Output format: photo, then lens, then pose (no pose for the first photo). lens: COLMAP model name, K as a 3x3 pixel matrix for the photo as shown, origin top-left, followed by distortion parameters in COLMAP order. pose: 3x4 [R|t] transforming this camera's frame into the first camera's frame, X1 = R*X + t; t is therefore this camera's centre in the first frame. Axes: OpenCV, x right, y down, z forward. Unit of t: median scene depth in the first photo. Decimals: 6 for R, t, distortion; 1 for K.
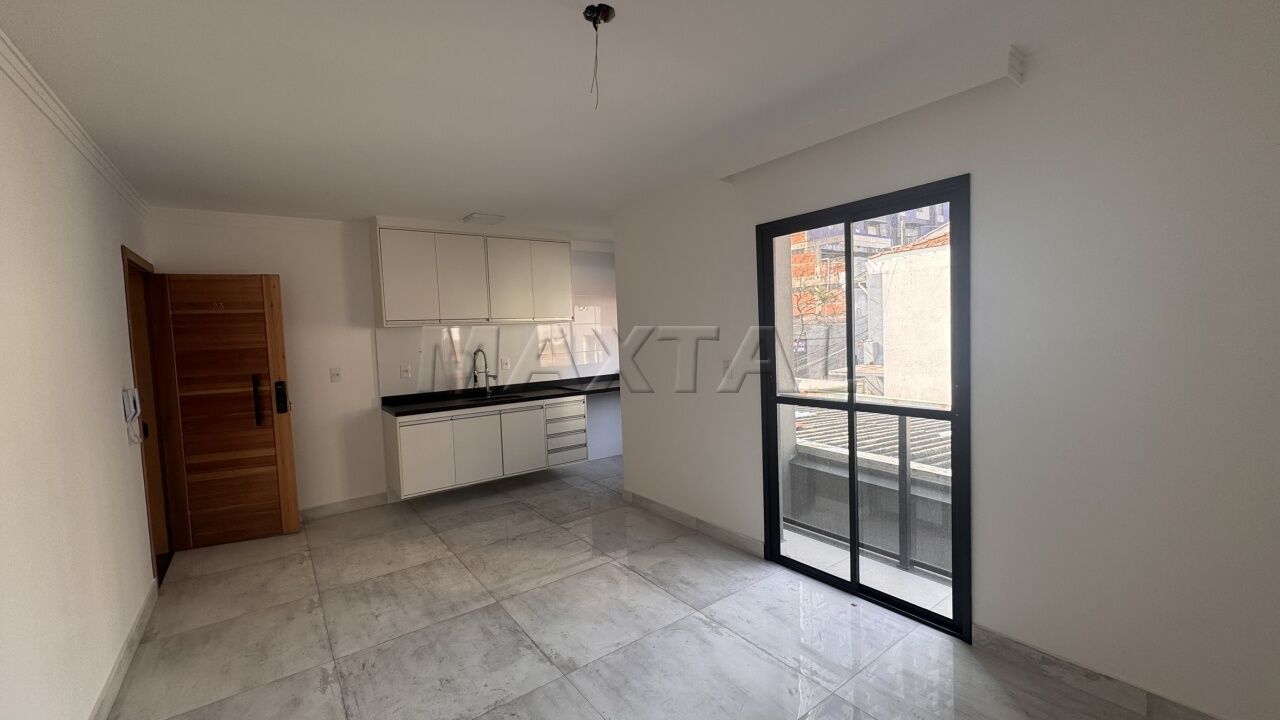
lens RADIAL K [[510.0, 0, 638.0], [0, 510.0, 356.0], [0, 0, 1]] dist [-0.002143, 0.000584]
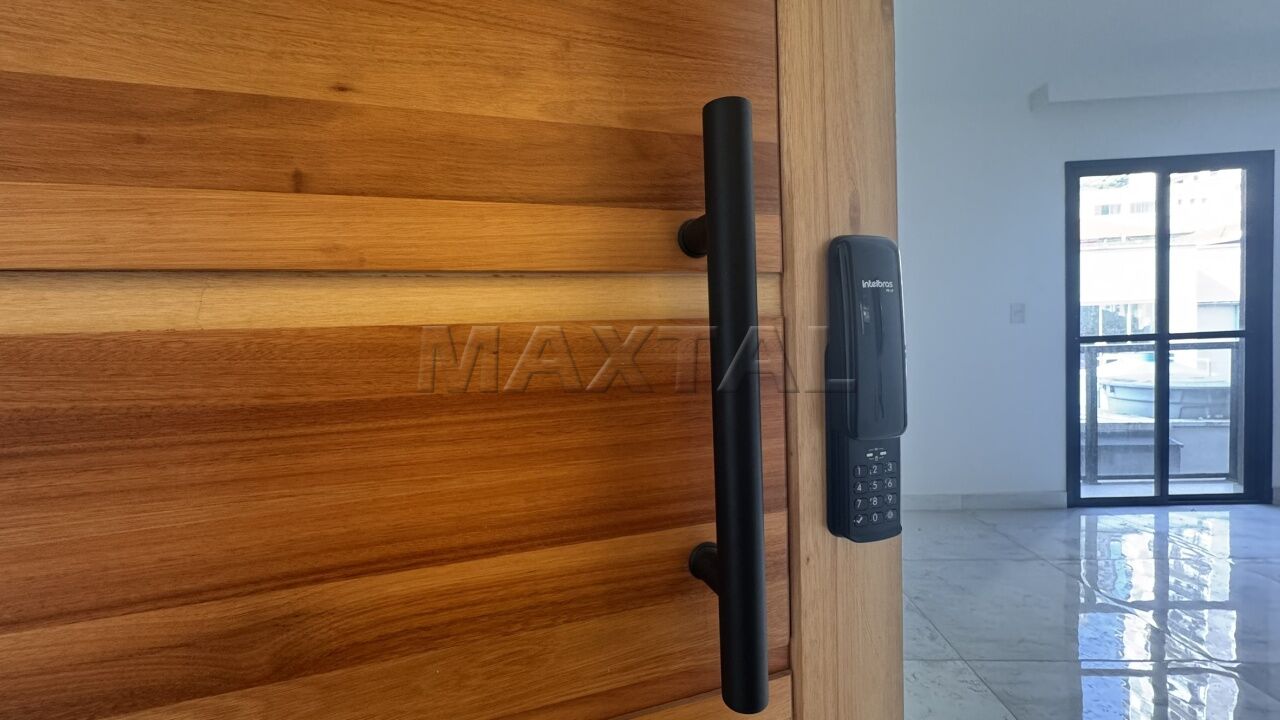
lens RADIAL K [[510.0, 0, 644.3], [0, 510.0, 360.2], [0, 0, 1]] dist [-0.002143, 0.000584]
pose [[0.647159, -0.011736, 0.762265, -0.810190], [0.049203, 0.998440, -0.026401, 0.085134], [-0.760766, 0.054591, 0.646727, 0.785044]]
